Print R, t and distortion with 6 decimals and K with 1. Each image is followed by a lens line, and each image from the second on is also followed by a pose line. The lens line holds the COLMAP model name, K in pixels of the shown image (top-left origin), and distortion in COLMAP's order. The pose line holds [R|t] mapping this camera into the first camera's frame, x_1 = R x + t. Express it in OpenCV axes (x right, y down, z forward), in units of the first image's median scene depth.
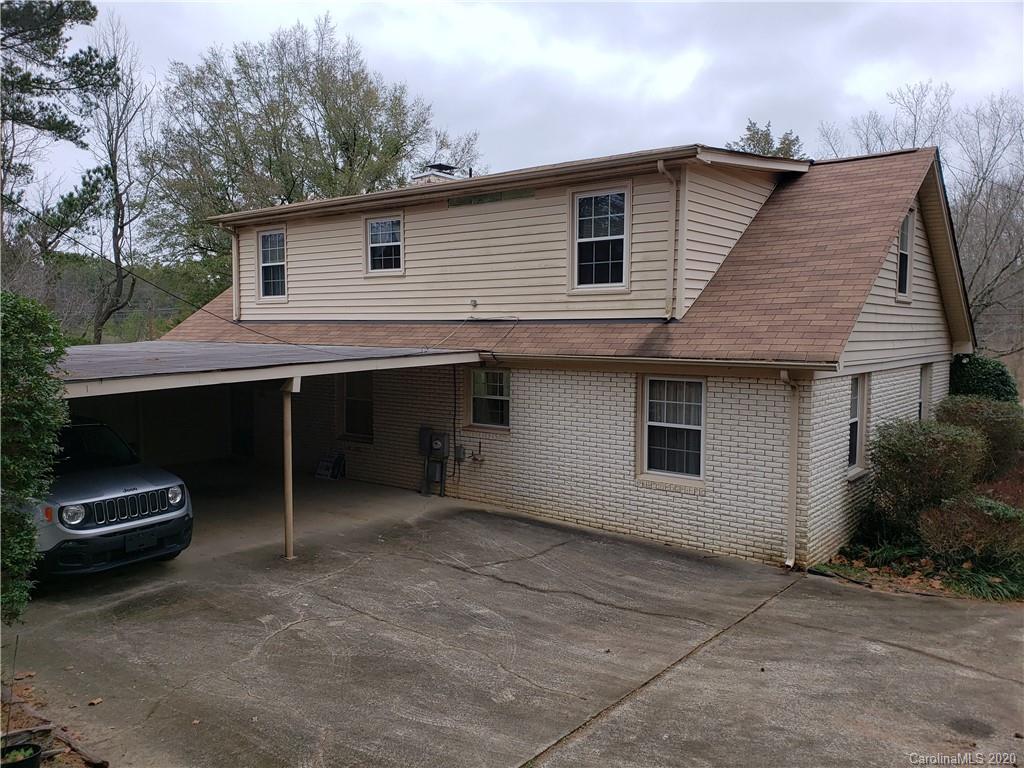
lens RADIAL K [[793.7, 0, 519.3], [0, 793.7, 383.3], [0, 0, 1]] dist [0.051815, -0.047447]
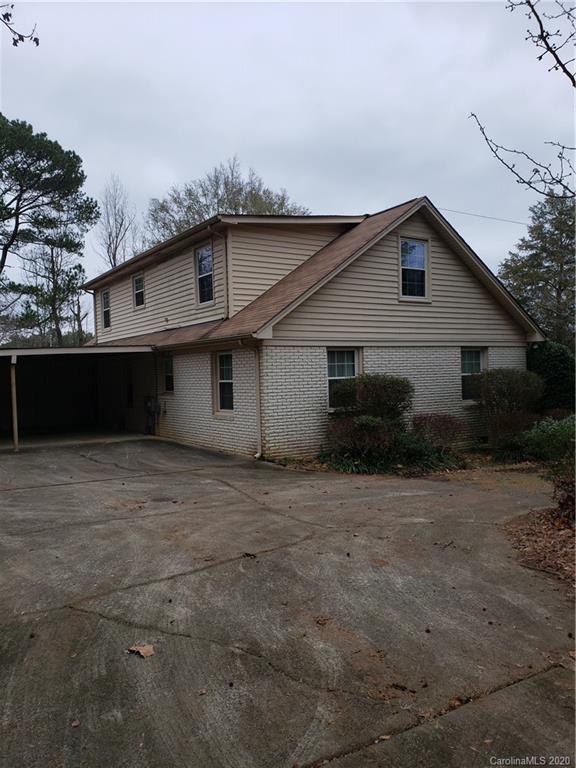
lens RADIAL K [[595.2, 0, 297.9], [0, 595.2, 398.0], [0, 0, 1]] dist [0.051815, -0.047447]
pose [[0.948189, -0.017640, -0.317217, 0.741183], [0.008832, 0.999535, -0.029183, 0.127627], [0.317585, 0.024870, 0.947904, -0.140311]]
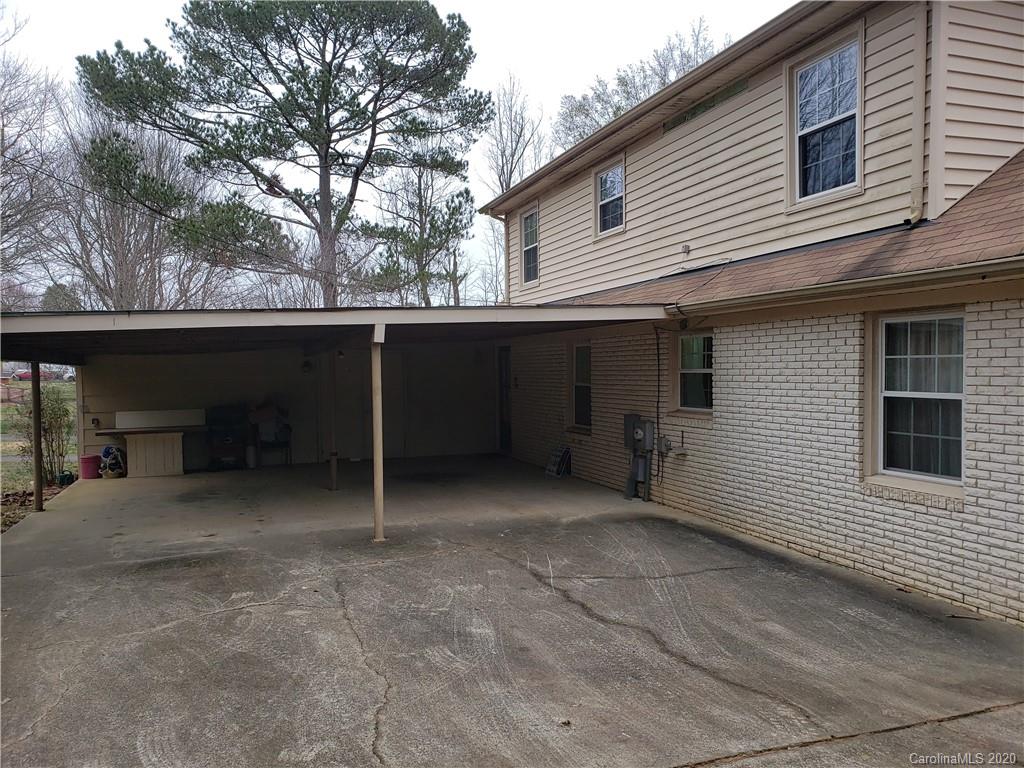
lens RADIAL K [[793.7, 0, 530.8], [0, 793.7, 397.3], [0, 0, 1]] dist [0.051815, -0.047447]
pose [[0.852705, 0.004436, -0.522374, 0.263005], [-0.022861, 0.999323, -0.028832, 0.080311], [0.521893, 0.036528, 0.852229, 0.330684]]
